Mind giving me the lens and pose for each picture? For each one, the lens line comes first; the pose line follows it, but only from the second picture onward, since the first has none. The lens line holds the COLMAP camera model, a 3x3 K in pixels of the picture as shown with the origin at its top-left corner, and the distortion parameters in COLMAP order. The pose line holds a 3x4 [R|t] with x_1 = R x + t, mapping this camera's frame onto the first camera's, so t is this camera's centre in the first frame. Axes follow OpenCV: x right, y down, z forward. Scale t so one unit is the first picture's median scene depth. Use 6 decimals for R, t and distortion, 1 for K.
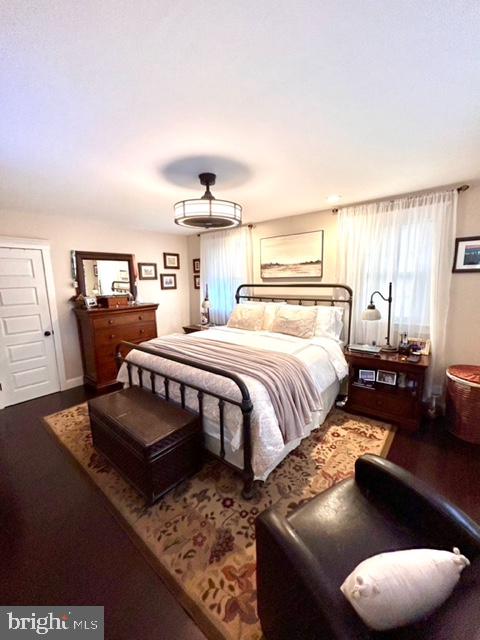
lens RADIAL K [[258.2, 0, 240.0], [0, 258.2, 320.0], [0, 0, 1]] dist [-0.001385, 0.000272]
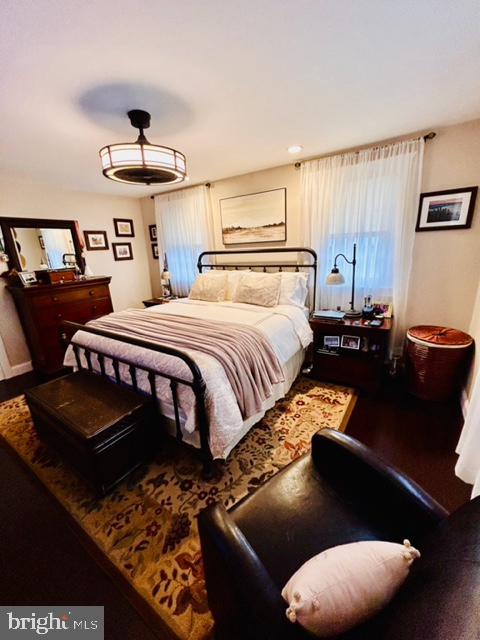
lens RADIAL K [[258.2, 0, 240.0], [0, 258.2, 320.0], [0, 0, 1]] dist [-0.001385, 0.000272]
pose [[0.994377, -0.055399, 0.090254, 0.067873], [0.044659, 0.992133, 0.116953, 0.002267], [-0.096023, -0.112265, 0.989028, 0.077325]]
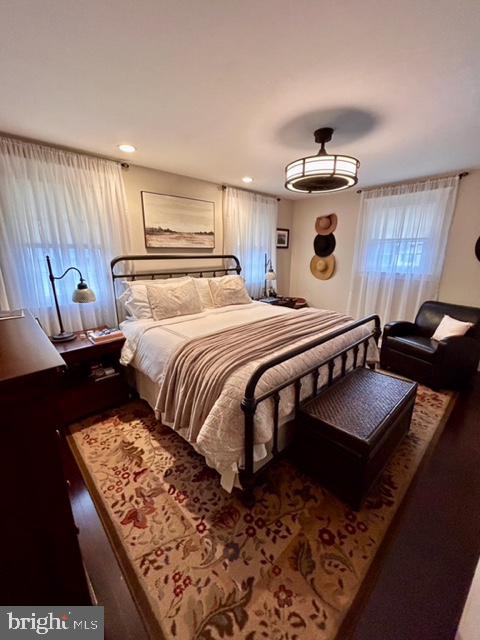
lens RADIAL K [[258.2, 0, 240.0], [0, 258.2, 320.0], [0, 0, 1]] dist [-0.001385, 0.000272]
pose [[0.109196, -0.233197, 0.966279, -1.016745], [0.156745, 0.963970, 0.214927, -0.126558], [-0.981584, 0.127991, 0.141814, 1.048300]]
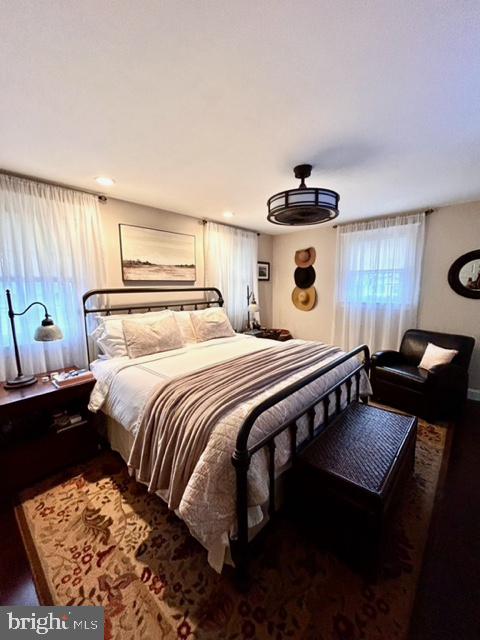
lens RADIAL K [[258.2, 0, 240.0], [0, 258.2, 320.0], [0, 0, 1]] dist [-0.001385, 0.000272]
pose [[0.032803, -0.111429, 0.993231, -0.959136], [0.170639, 0.979799, 0.104286, -0.122460], [-0.984787, 0.166063, 0.051154, 1.067030]]
